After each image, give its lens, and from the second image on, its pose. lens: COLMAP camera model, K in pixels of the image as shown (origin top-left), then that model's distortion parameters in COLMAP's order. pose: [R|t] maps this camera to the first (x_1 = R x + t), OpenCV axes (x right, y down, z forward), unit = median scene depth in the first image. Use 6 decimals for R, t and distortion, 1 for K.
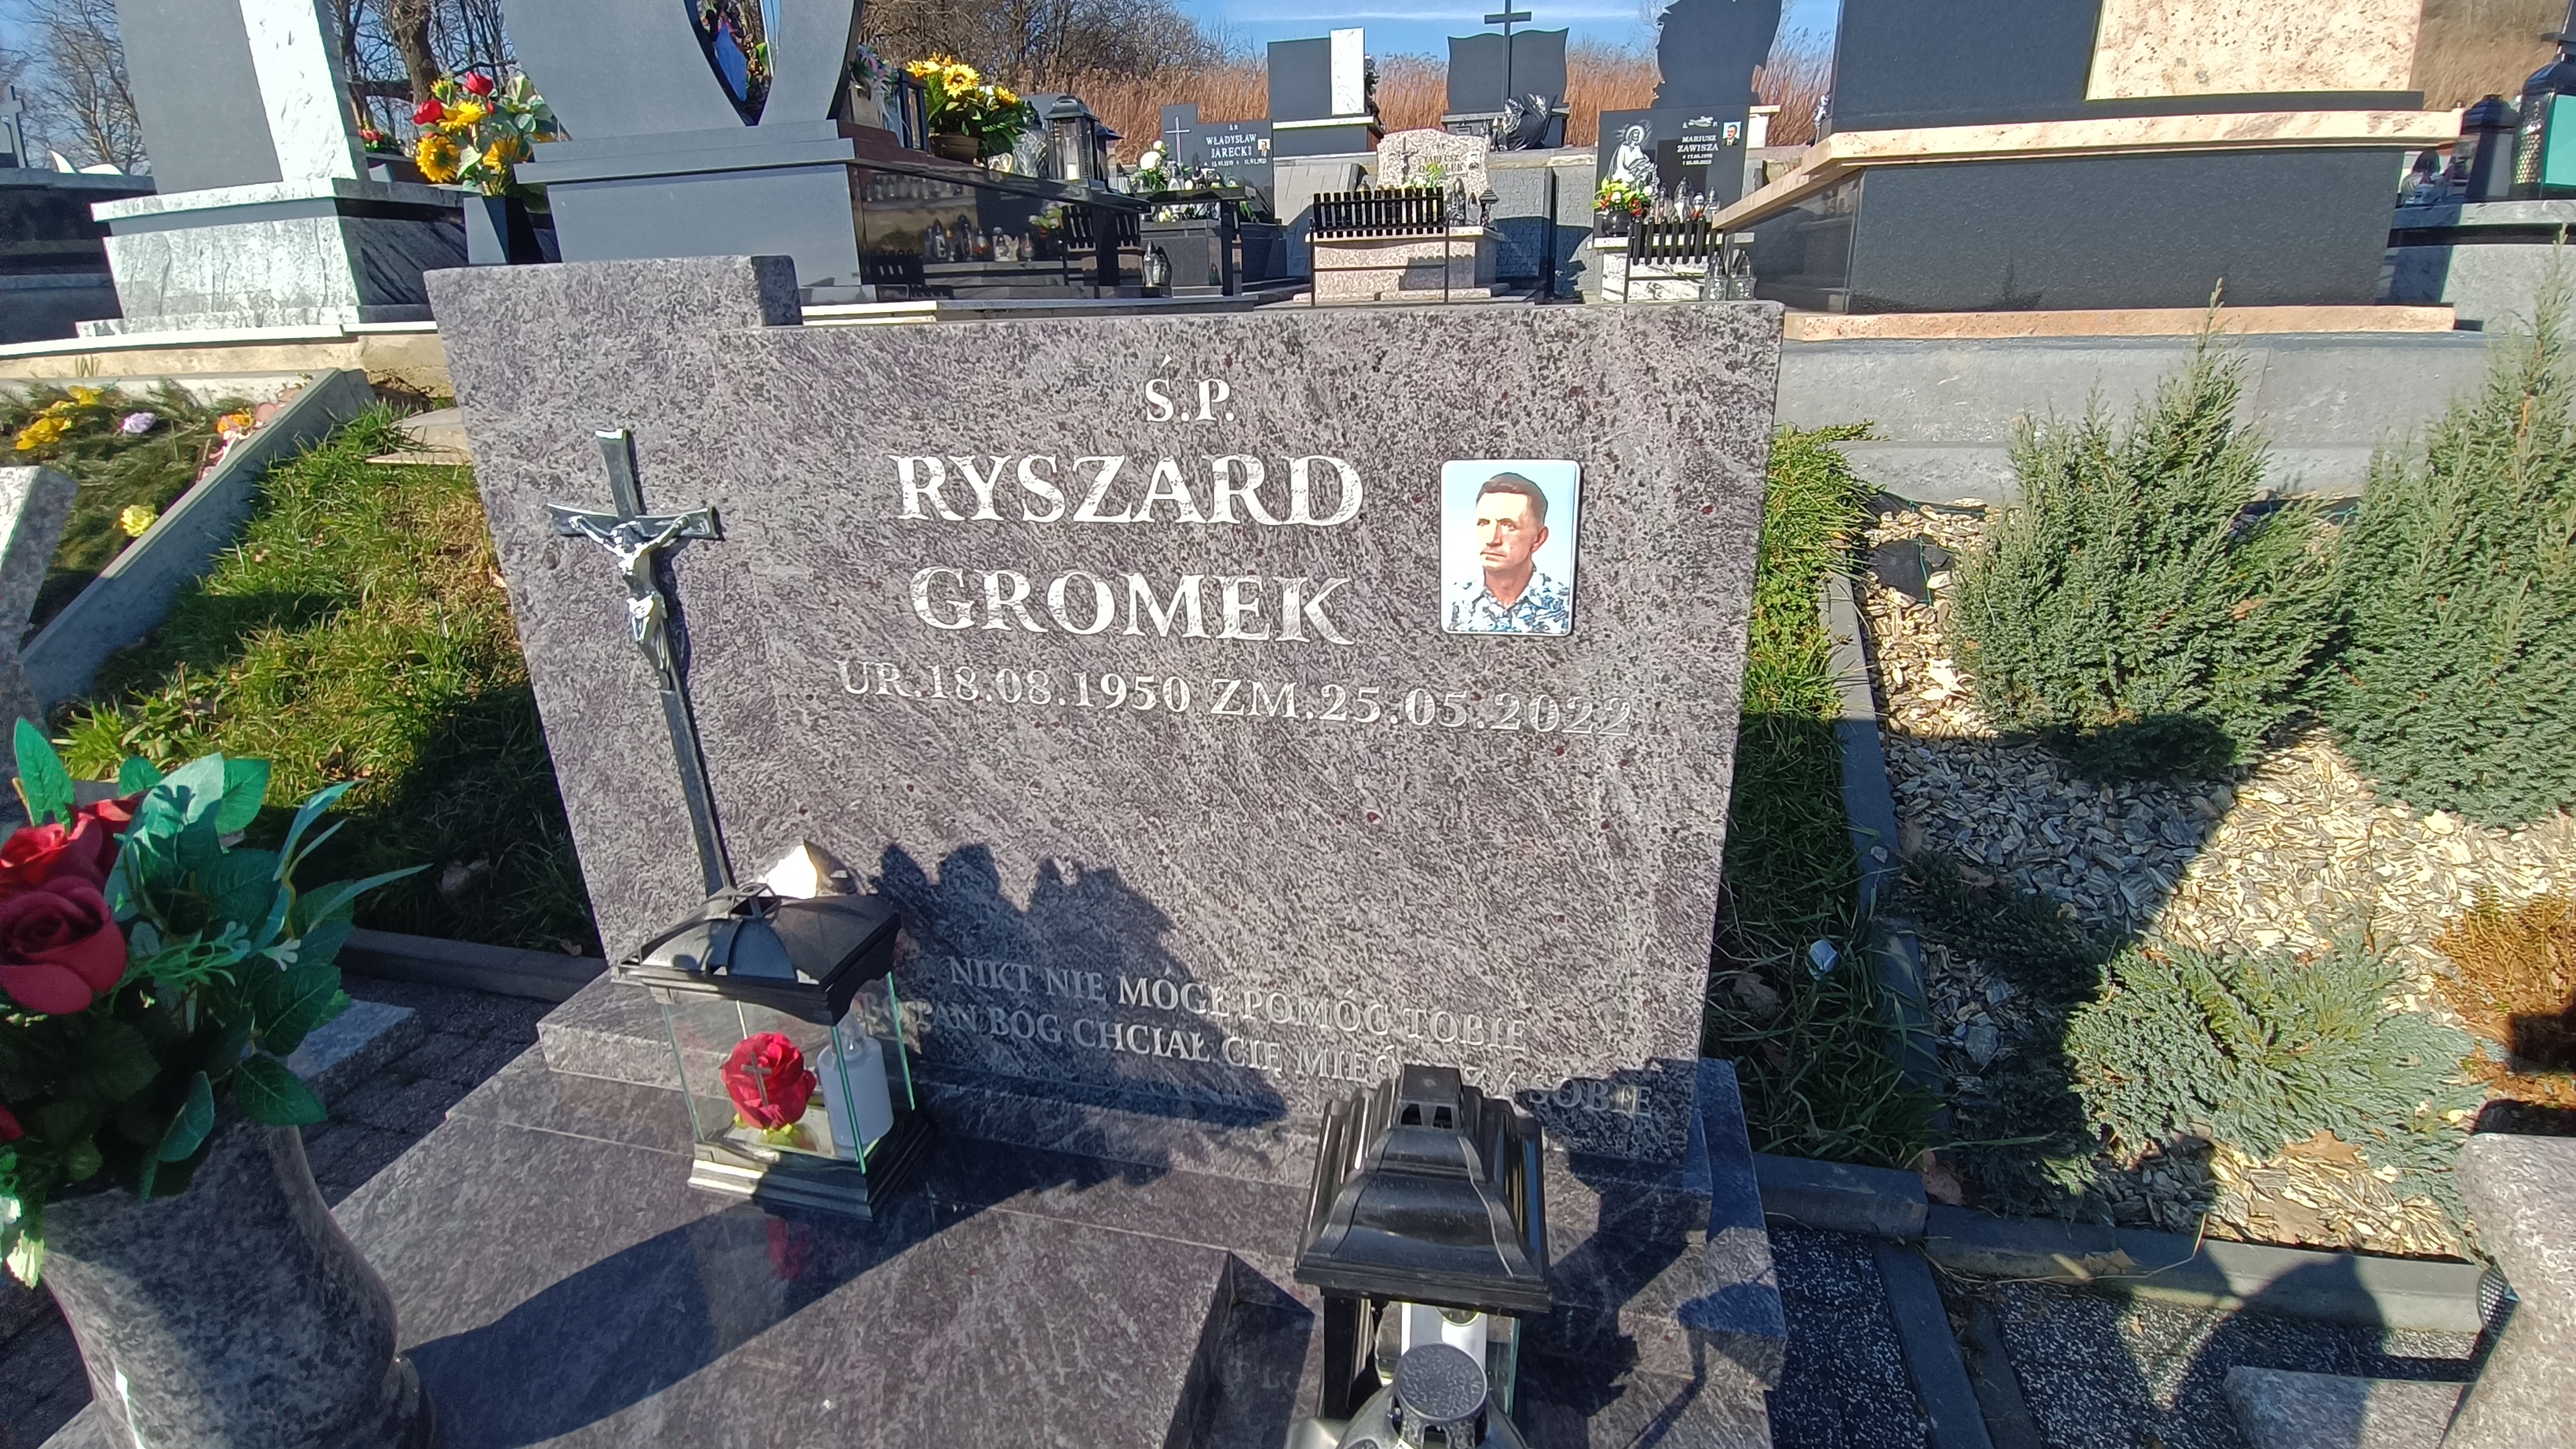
lens RADIAL K [[1164.9, 0, 1278.5], [0, 1164.9, 697.6], [0, 0, 1]] dist [-0.017325, -0.004431]
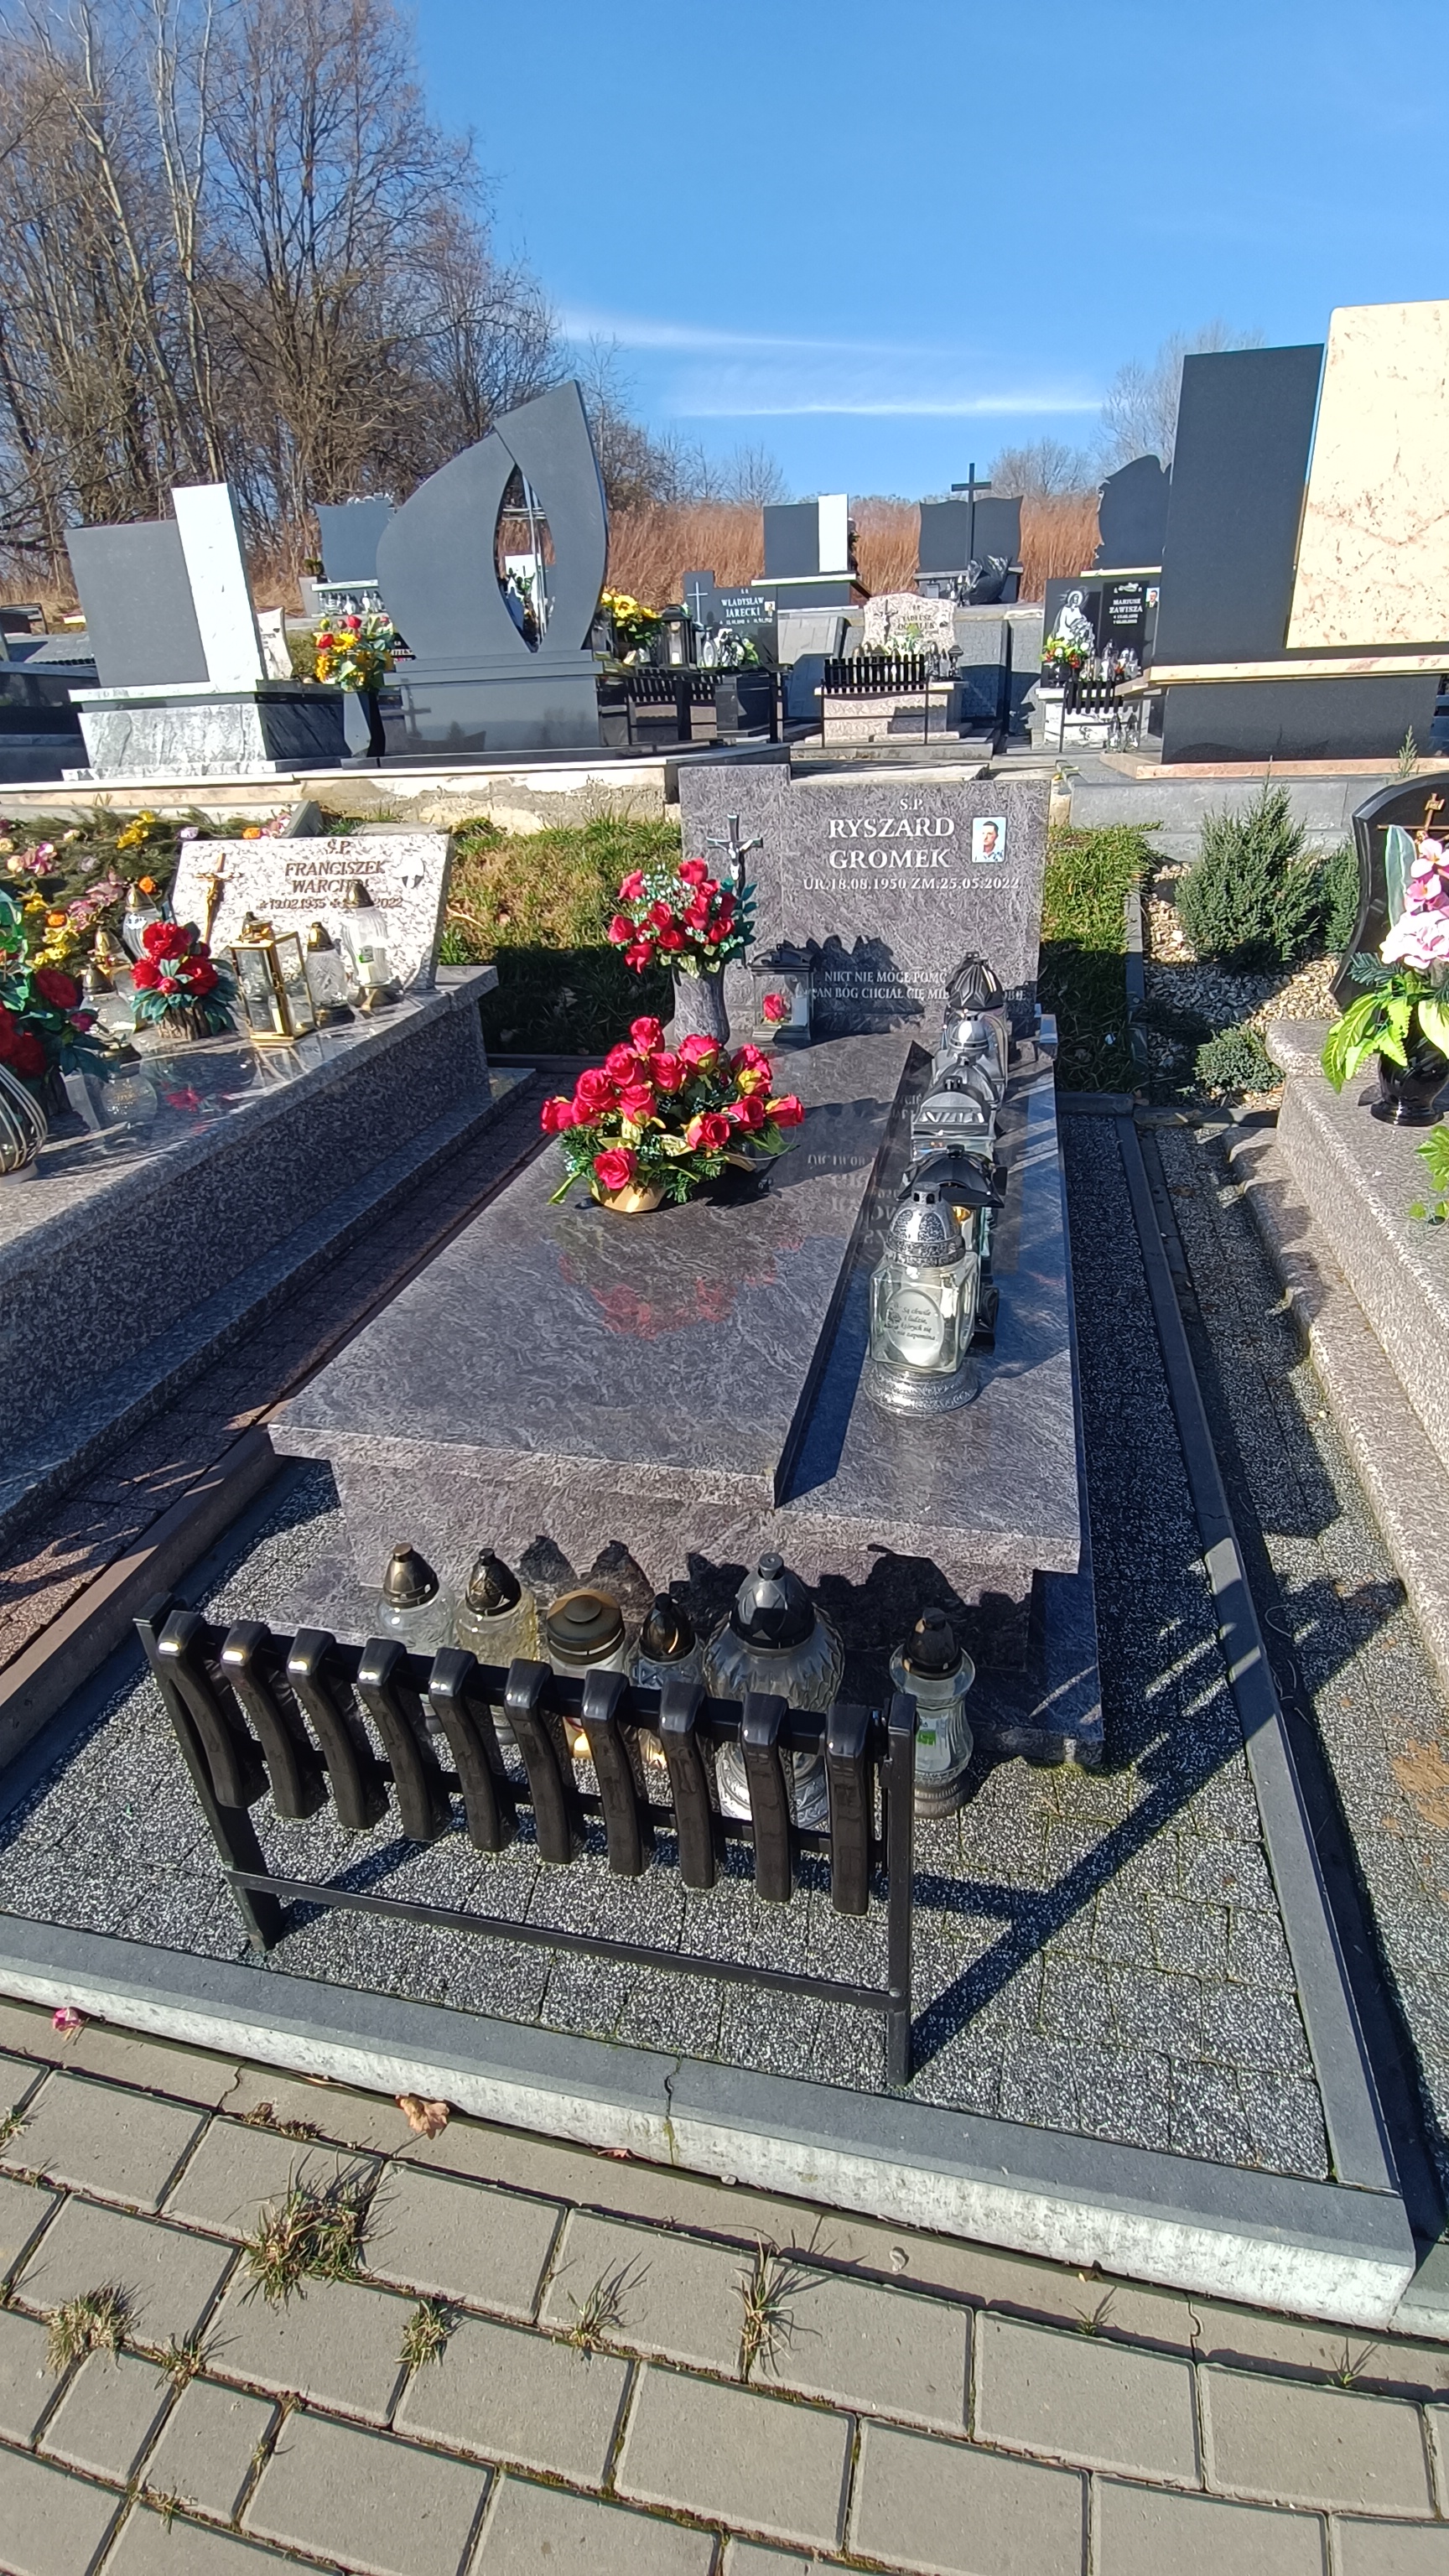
lens RADIAL K [[1164.9, 0, 749.1], [0, 1164.9, 1249.0], [0, 0, 1]] dist [-0.017325, -0.004431]
pose [[0.999814, -0.014448, 0.012799, -0.158772], [0.013164, 0.995361, 0.095303, 0.198869], [-0.014116, -0.095116, 0.995366, -0.704562]]
